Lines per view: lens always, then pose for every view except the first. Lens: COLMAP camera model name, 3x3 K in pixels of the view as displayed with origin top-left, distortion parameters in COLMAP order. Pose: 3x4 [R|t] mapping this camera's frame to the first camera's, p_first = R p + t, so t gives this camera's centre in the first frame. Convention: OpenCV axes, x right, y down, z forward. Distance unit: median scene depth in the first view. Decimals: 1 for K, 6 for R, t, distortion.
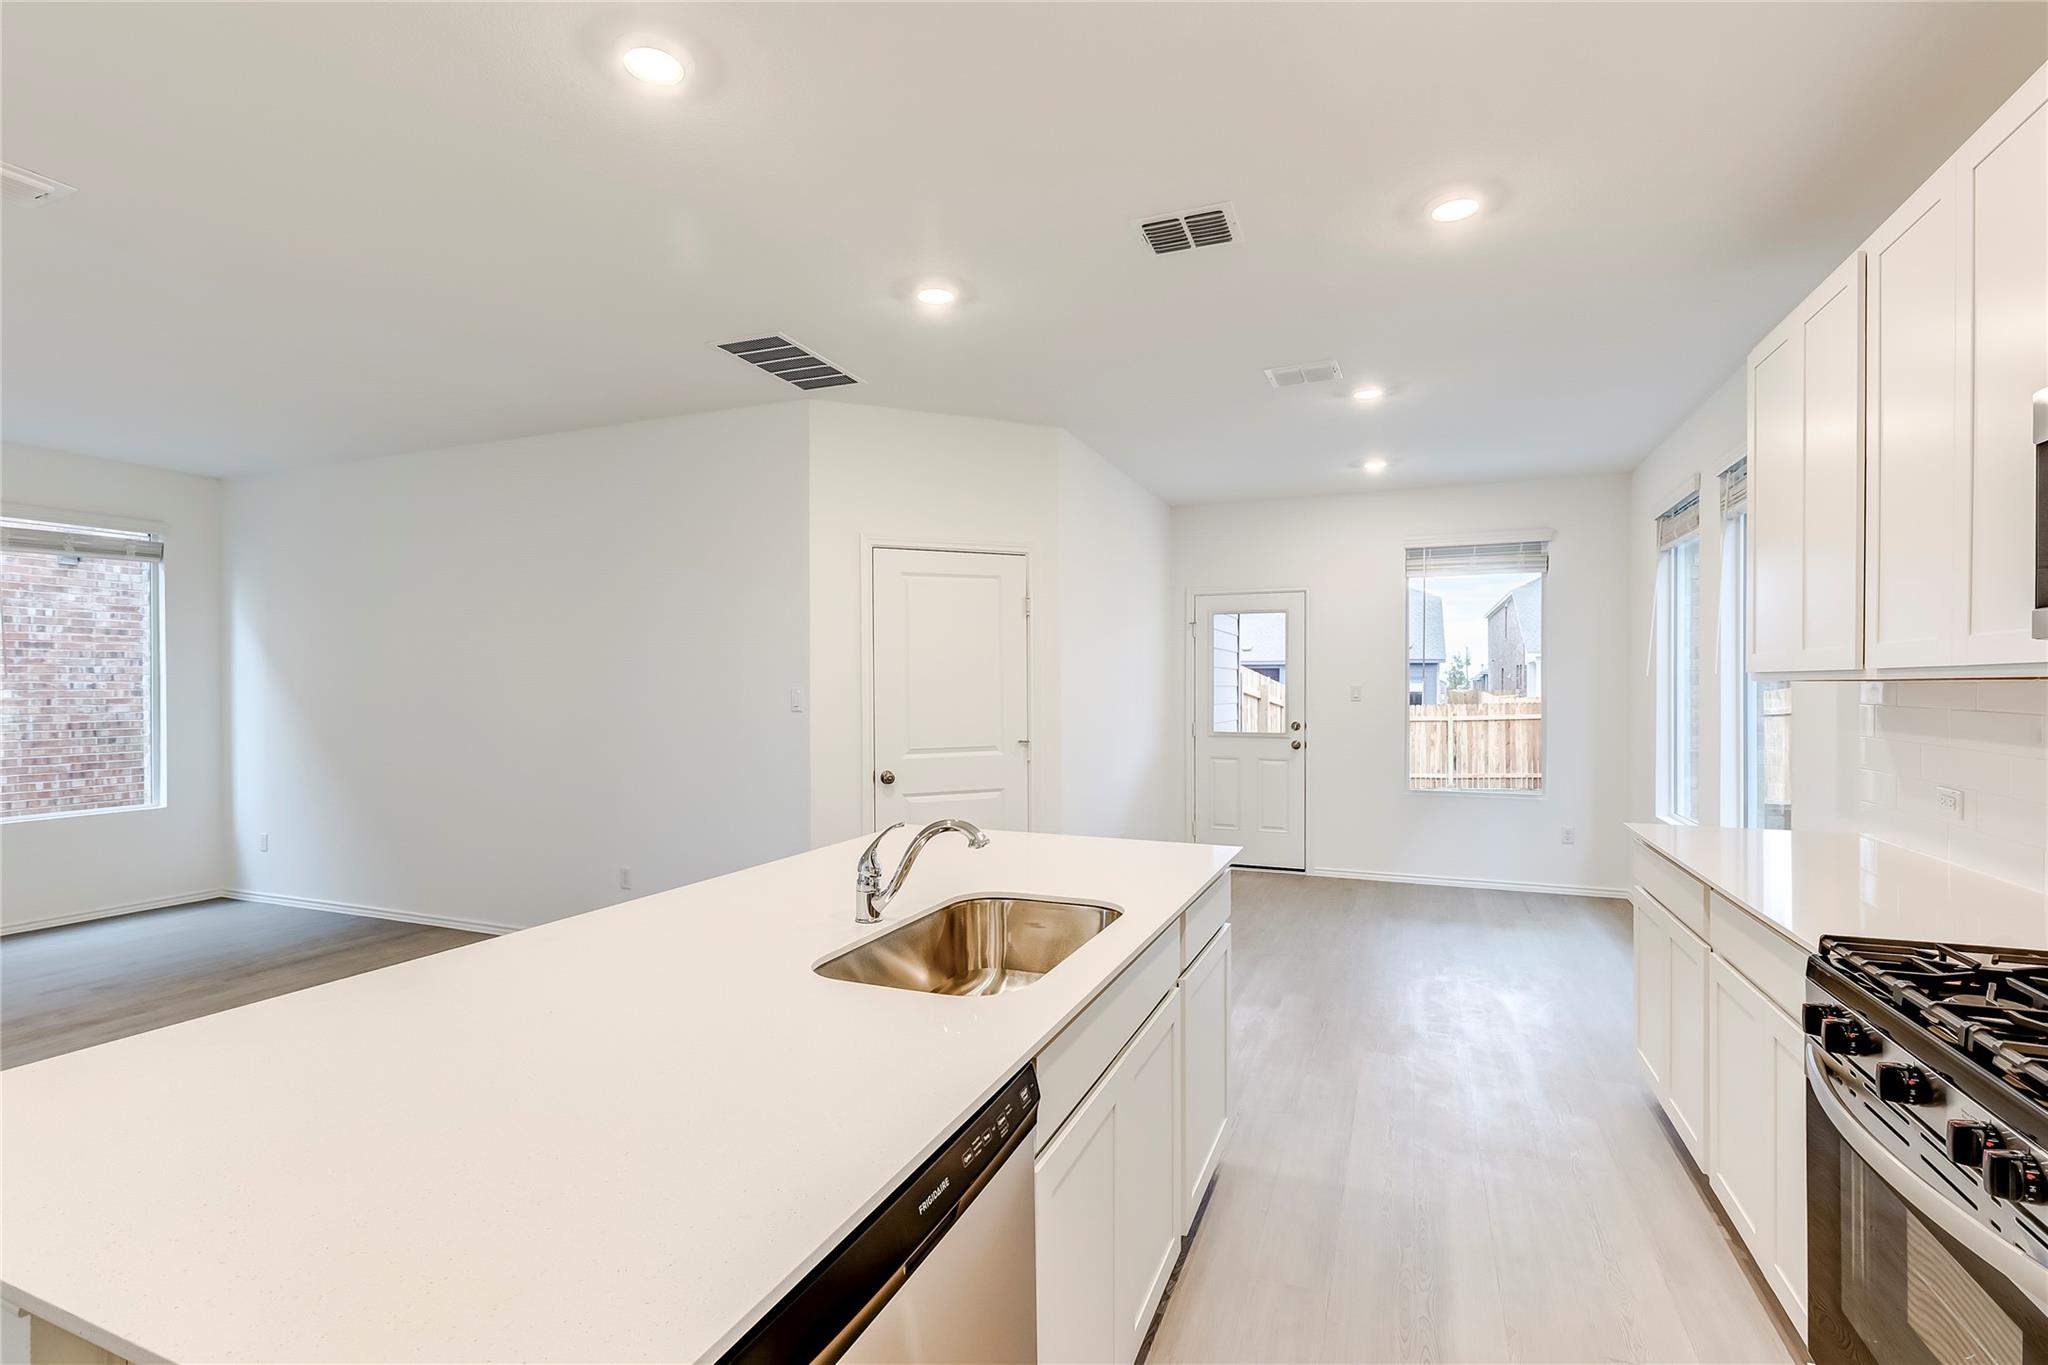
lens RADIAL K [[926.6, 0, 1032.2], [0, 926.6, 686.5], [0, 0, 1]] dist [0.001400, 0.000263]
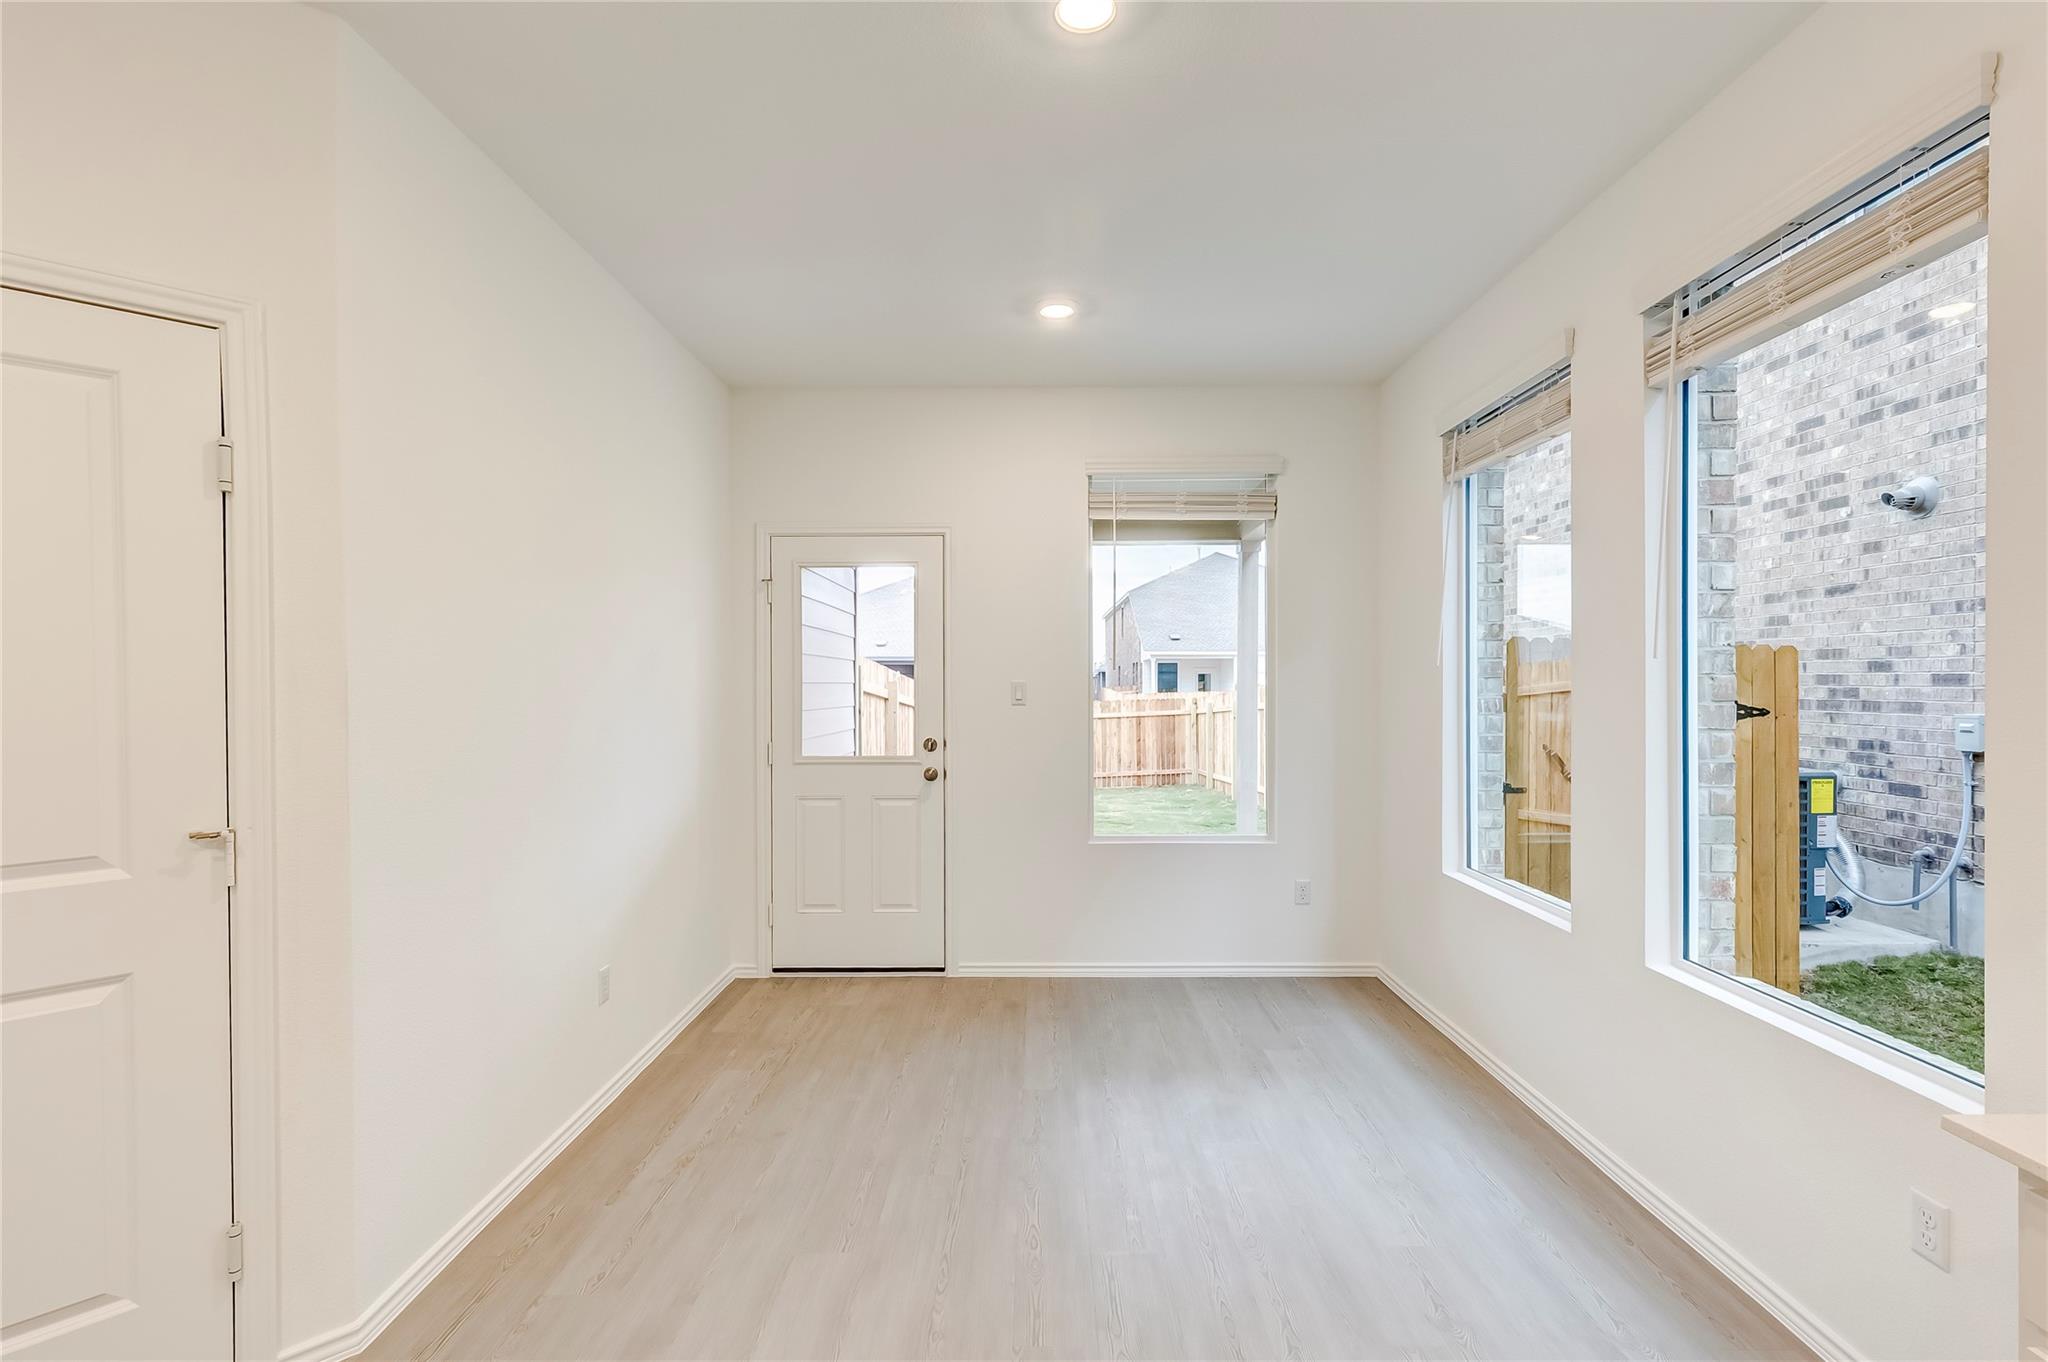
lens RADIAL K [[926.6, 0, 1032.2], [0, 926.6, 685.0], [0, 0, 1]] dist [0.001400, 0.000263]
pose [[0.926452, -0.003274, 0.376399, 0.103892], [0.002803, 0.999994, 0.001800, 0.000314], [-0.376403, -0.000612, 0.926456, 0.363214]]
